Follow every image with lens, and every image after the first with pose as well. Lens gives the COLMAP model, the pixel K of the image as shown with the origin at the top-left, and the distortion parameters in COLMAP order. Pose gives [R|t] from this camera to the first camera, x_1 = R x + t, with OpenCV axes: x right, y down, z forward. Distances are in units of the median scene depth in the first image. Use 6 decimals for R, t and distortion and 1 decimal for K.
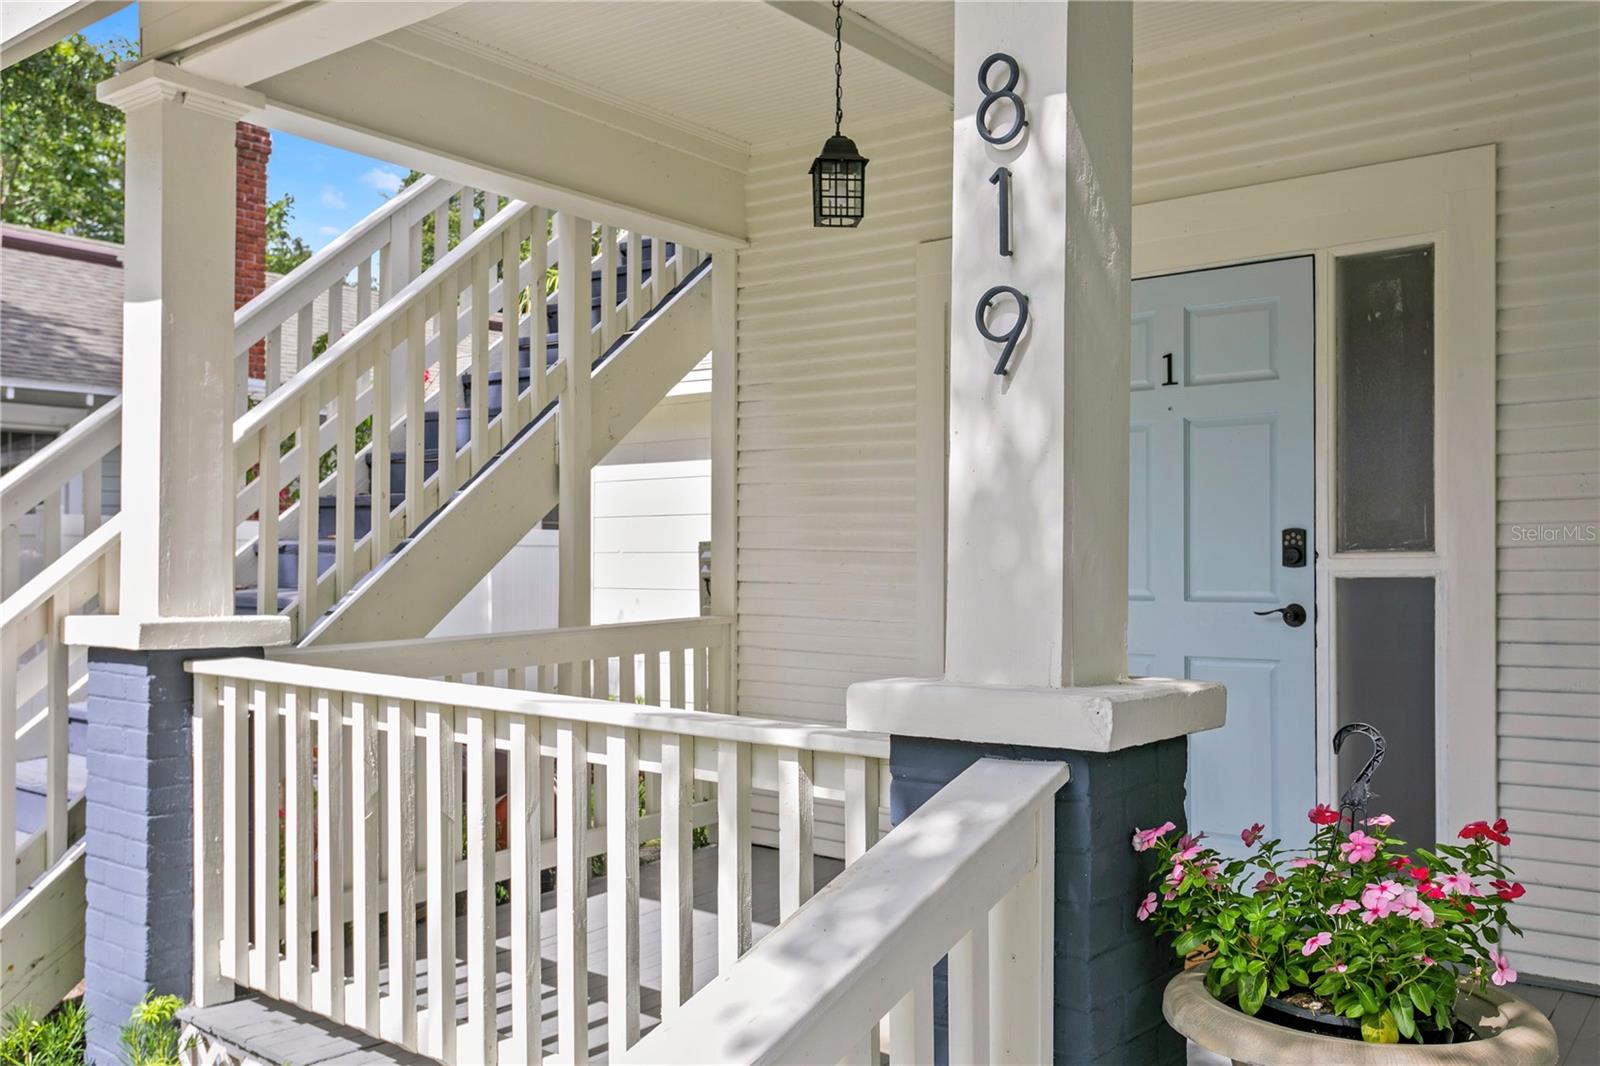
lens RADIAL K [[1391.7, 0, 738.4], [0, 1391.7, 567.3], [0, 0, 1]] dist [-0.003515, 0.006624]
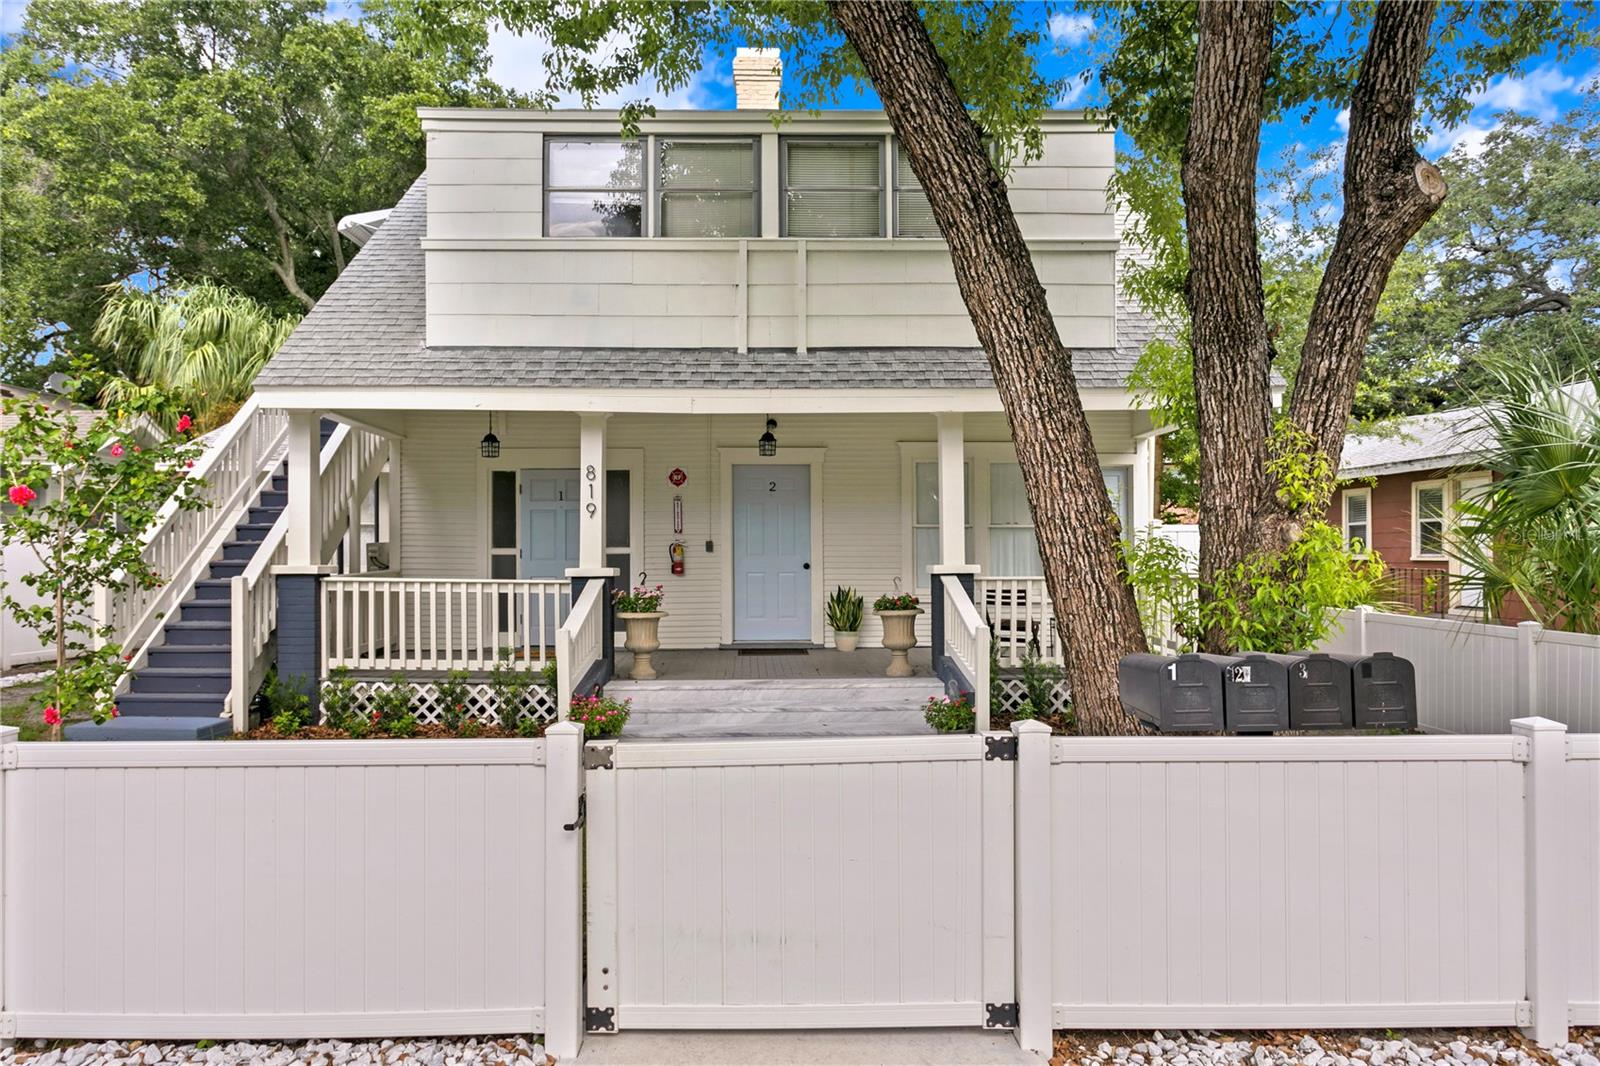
lens RADIAL K [[1032.8, 0, 797.9], [0, 1032.8, 550.2], [0, 0, 1]] dist [-0.001988, 0.002980]
pose [[0.754834, 0.002837, 0.655910, -1.189311], [0.004759, 0.999941, -0.009802, 0.031170], [-0.655899, 0.010520, 0.754776, -1.711300]]
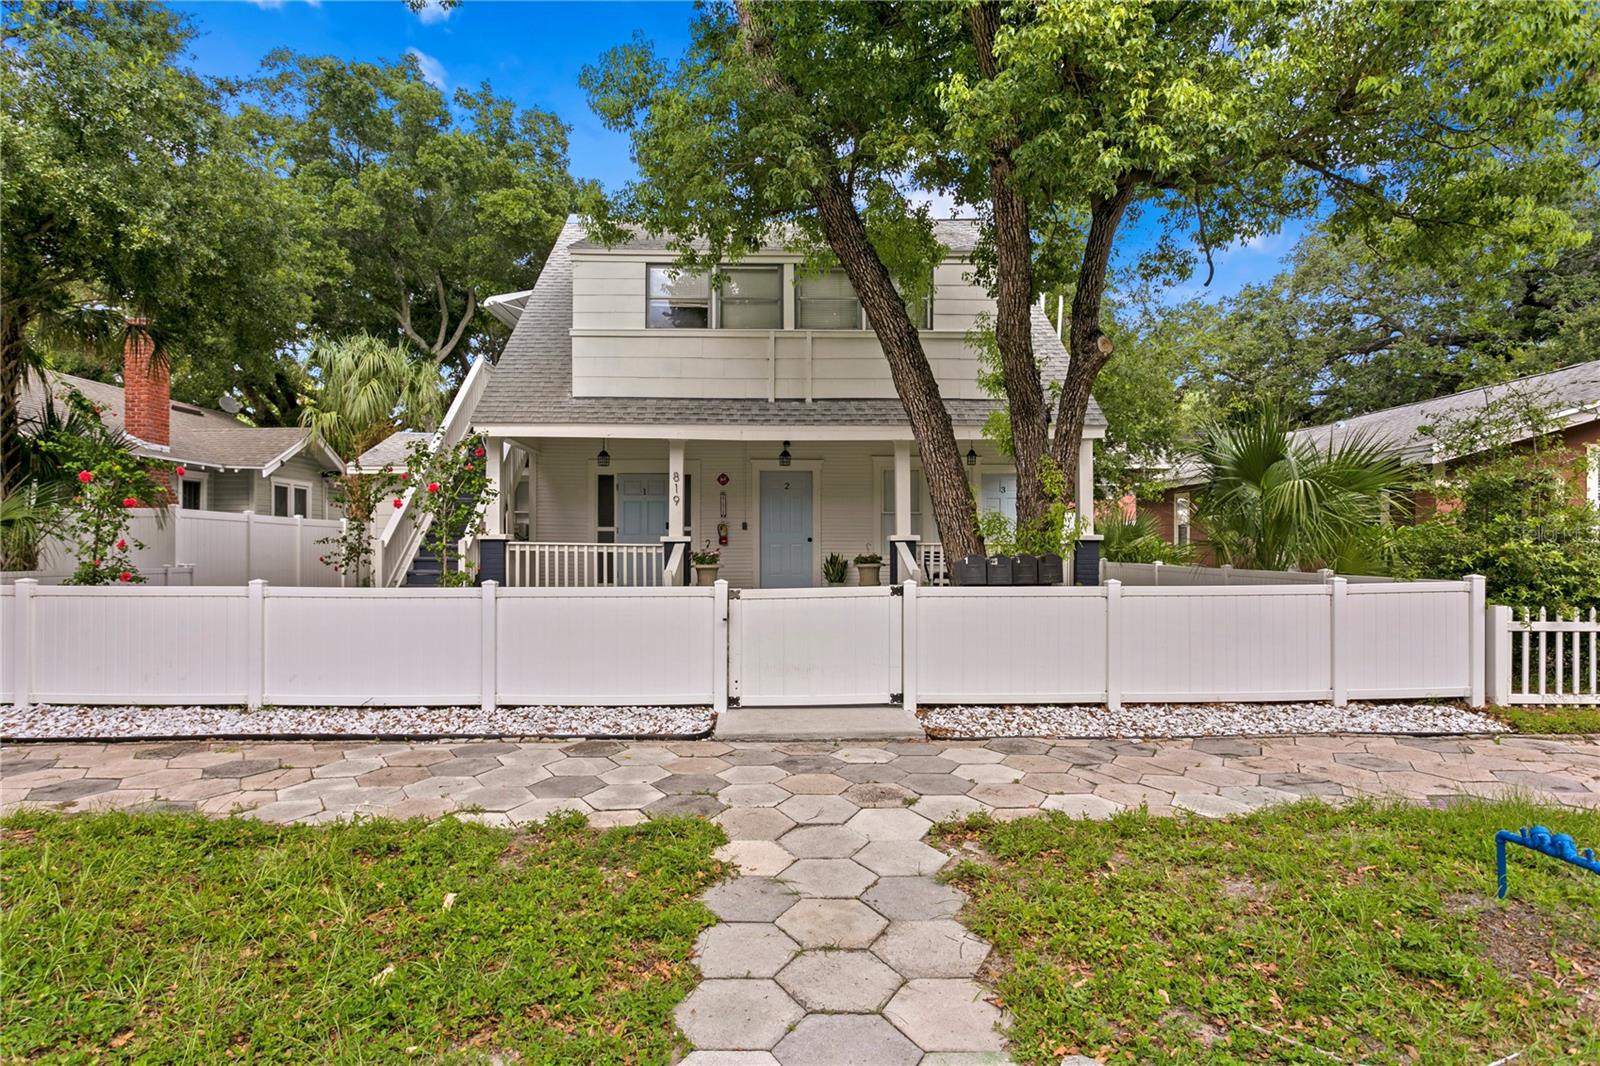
lens RADIAL K [[951.6, 0, 799.7], [0, 951.6, 570.0], [0, 0, 1]] dist [-0.005298, -0.003791]
pose [[0.750621, -0.012077, 0.660622, -2.023280], [0.001971, 0.999869, 0.016039, 0.120484], [-0.660730, -0.010737, 0.750547, -2.596284]]
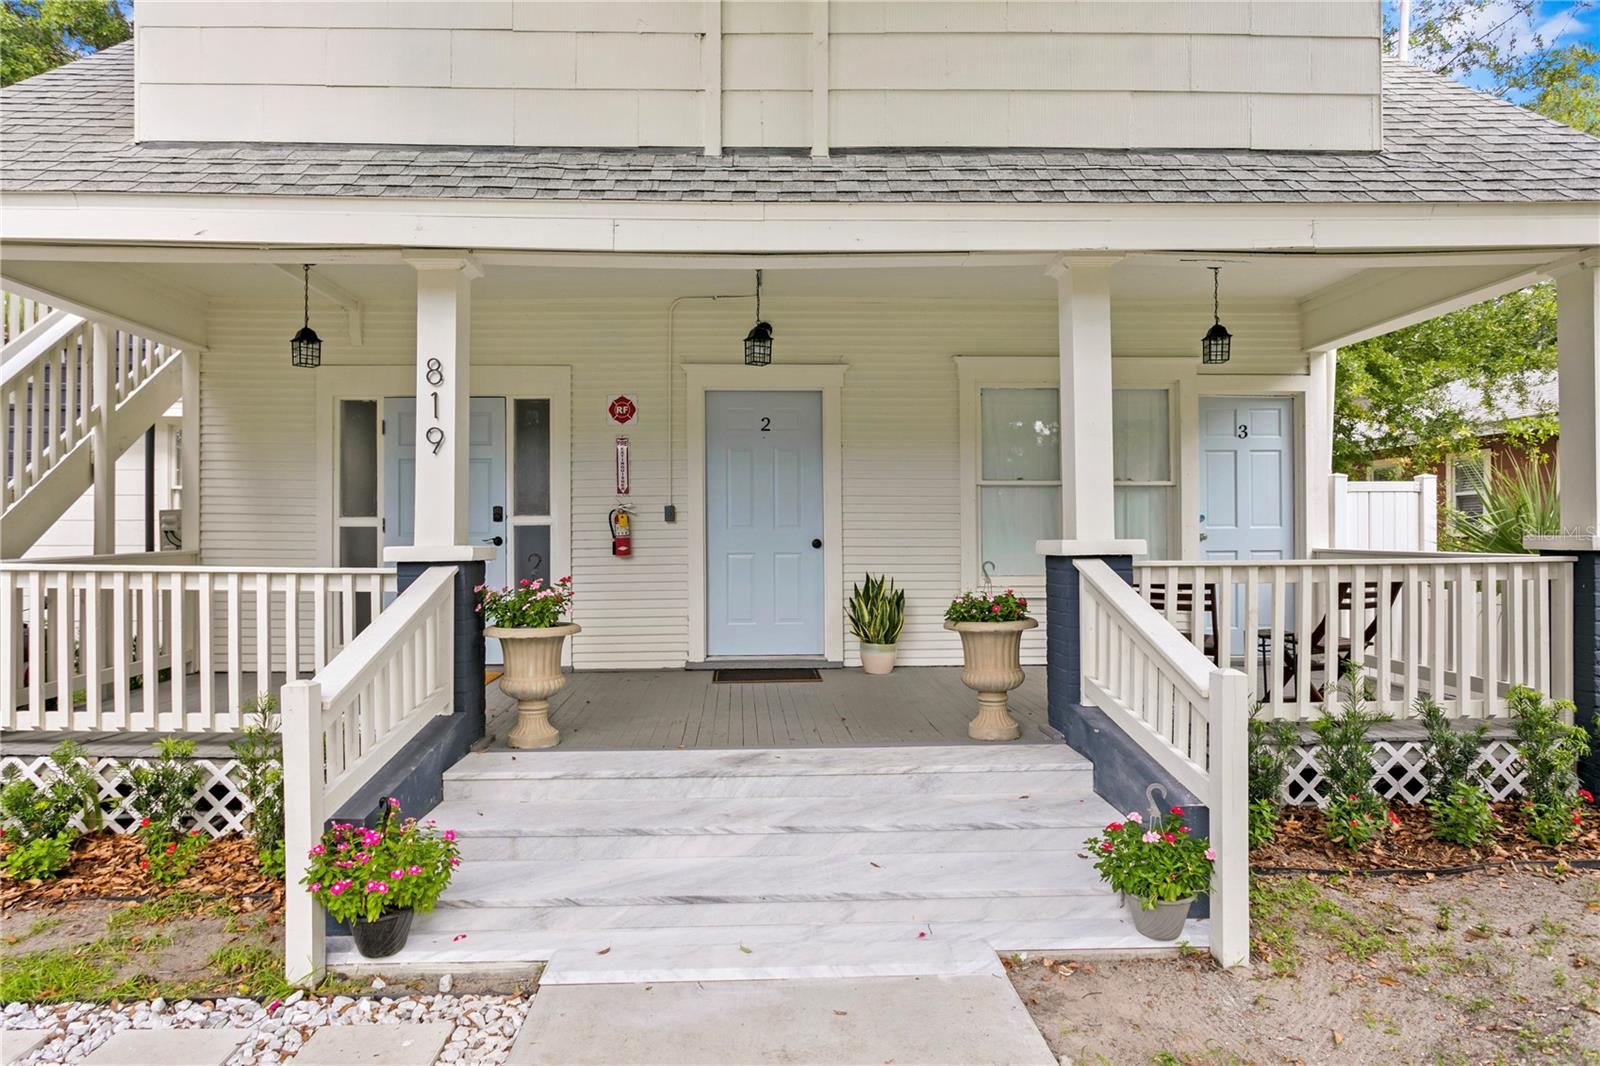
lens RADIAL K [[951.6, 0, 798.5], [0, 951.6, 523.7], [0, 0, 1]] dist [-0.005298, -0.003791]
pose [[0.746749, 0.008159, 0.665056, -0.382536], [0.005523, 0.999814, -0.018467, 0.044302], [-0.665083, 0.017464, 0.746565, -0.727358]]
